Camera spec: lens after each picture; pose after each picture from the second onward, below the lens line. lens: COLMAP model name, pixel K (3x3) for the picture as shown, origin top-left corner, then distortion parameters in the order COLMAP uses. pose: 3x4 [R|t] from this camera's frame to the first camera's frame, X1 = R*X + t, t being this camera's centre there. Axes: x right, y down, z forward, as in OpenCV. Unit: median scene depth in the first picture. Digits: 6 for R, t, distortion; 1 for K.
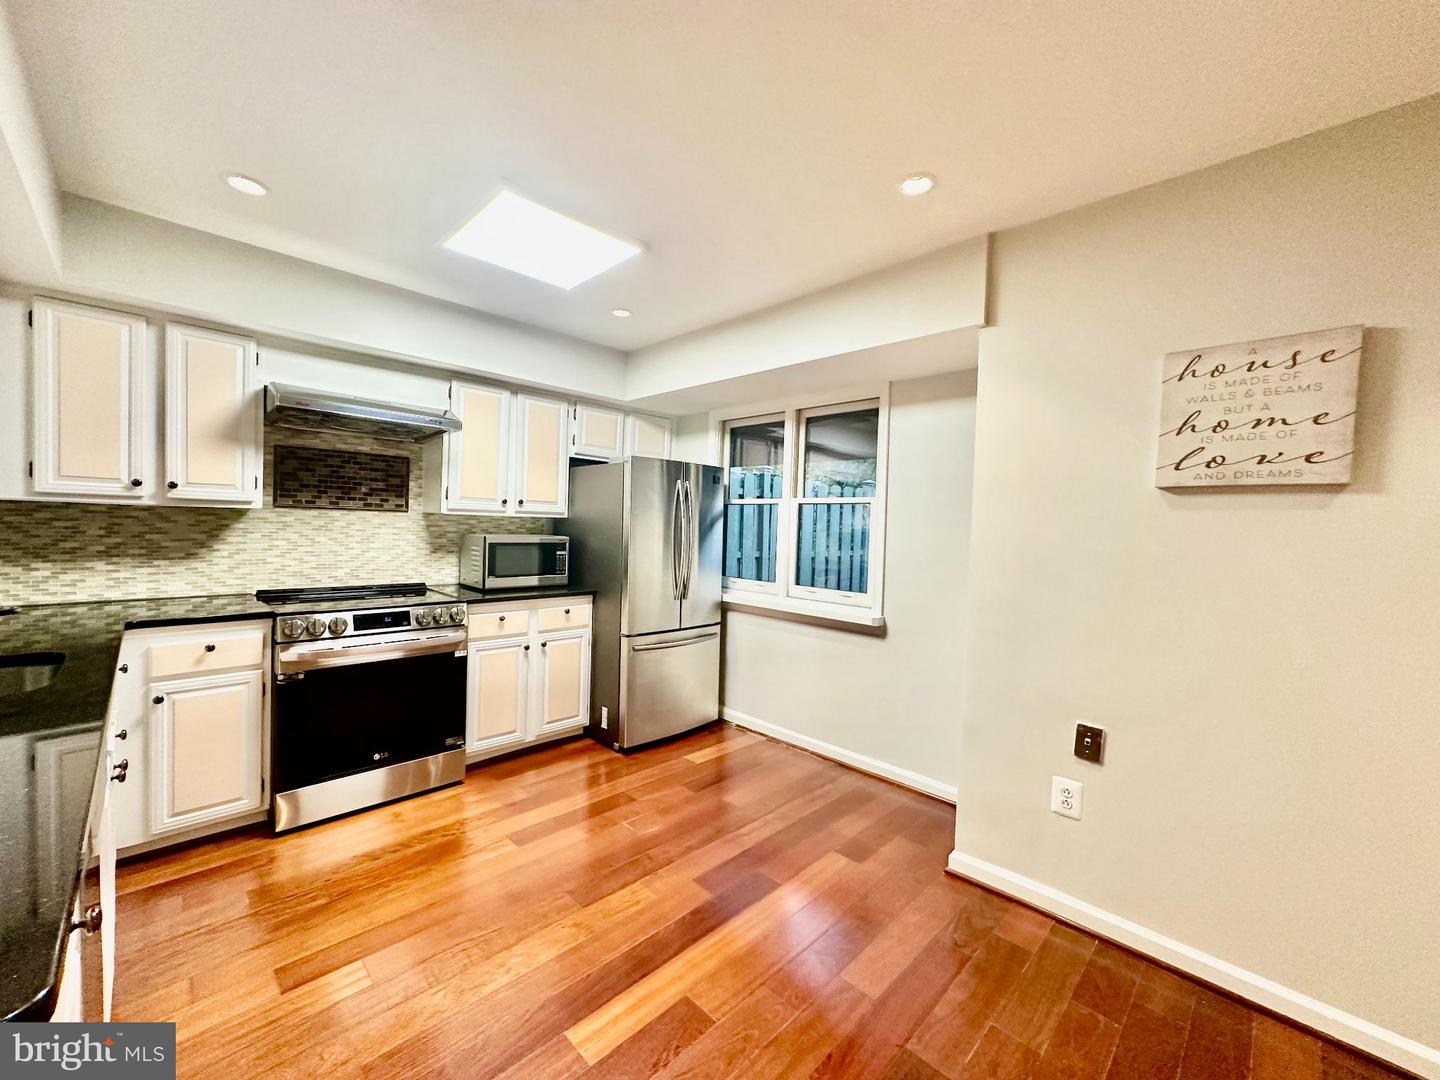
lens RADIAL K [[574.4, 0, 718.8], [0, 574.4, 539.1], [0, 0, 1]] dist [-0.001717, -0.000170]
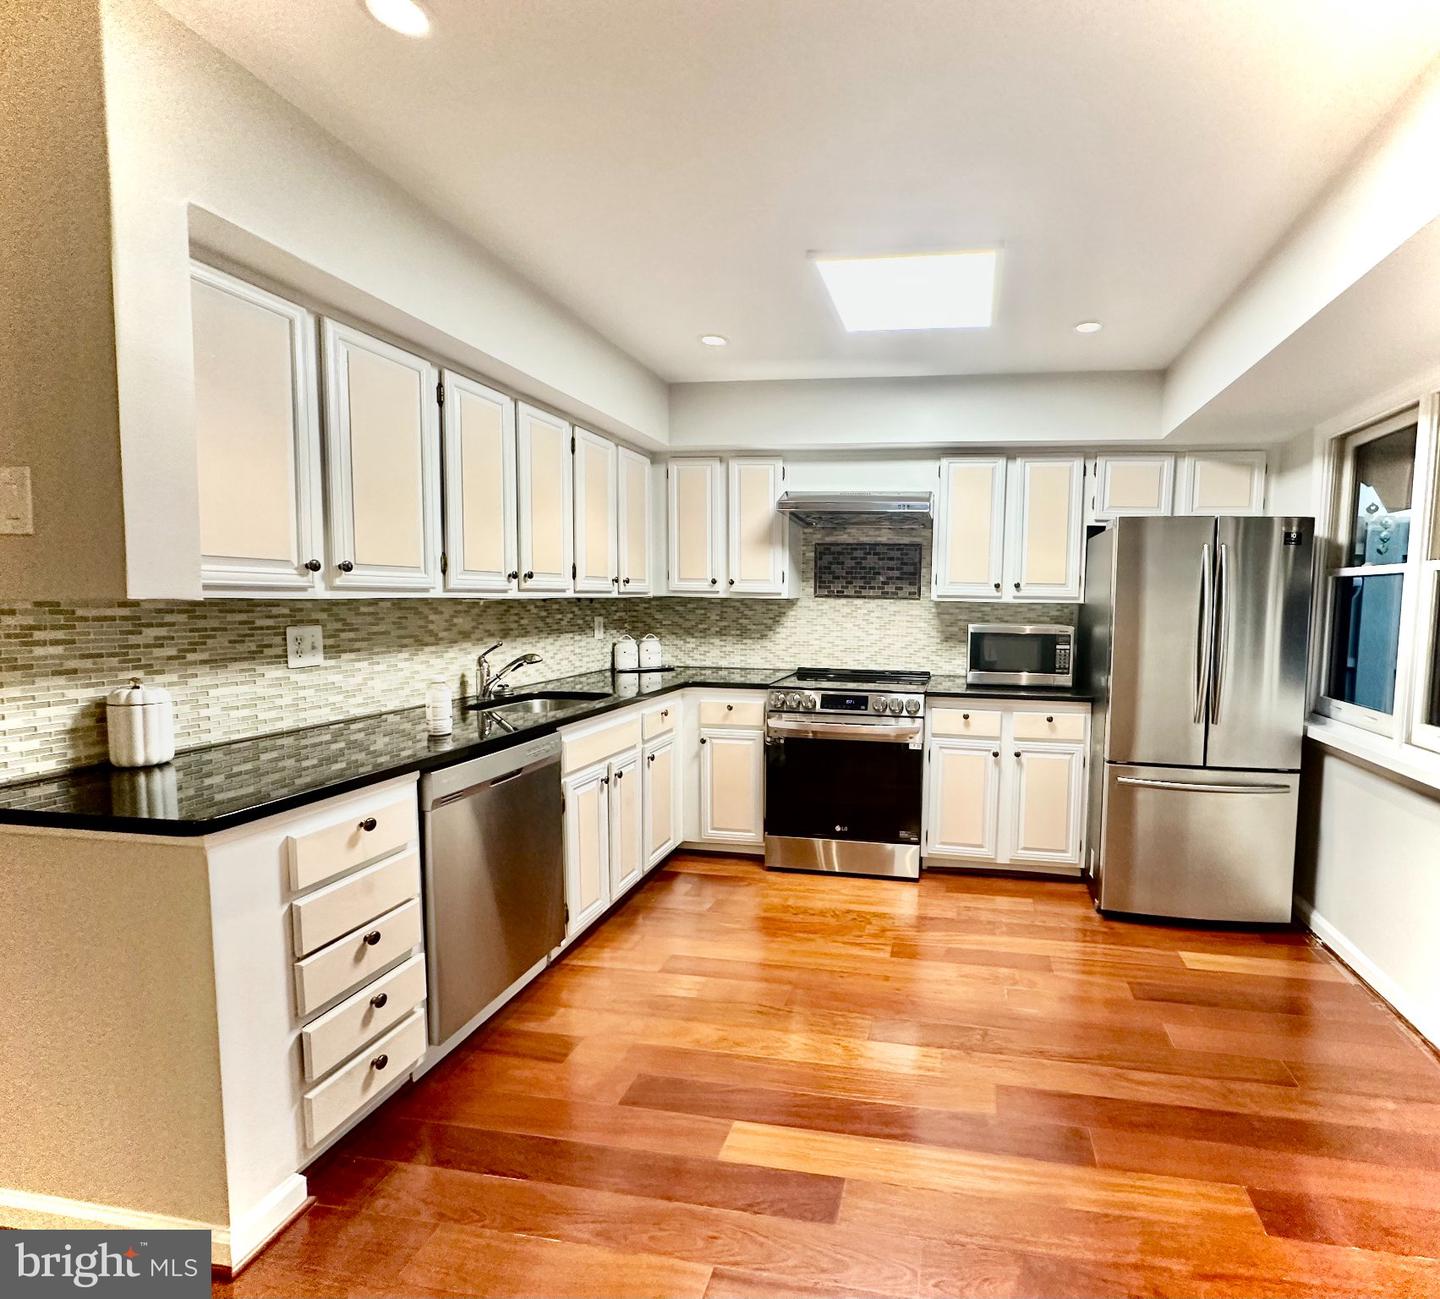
lens RADIAL K [[685.2, 0, 861.6], [0, 685.2, 648.8], [0, 0, 1]] dist [-0.008619, -0.000040]
pose [[0.599700, 0.042648, -0.799087, 0.370723], [-0.019867, 0.999064, 0.038411, -0.005669], [0.799978, -0.007160, 0.599987, 0.225058]]
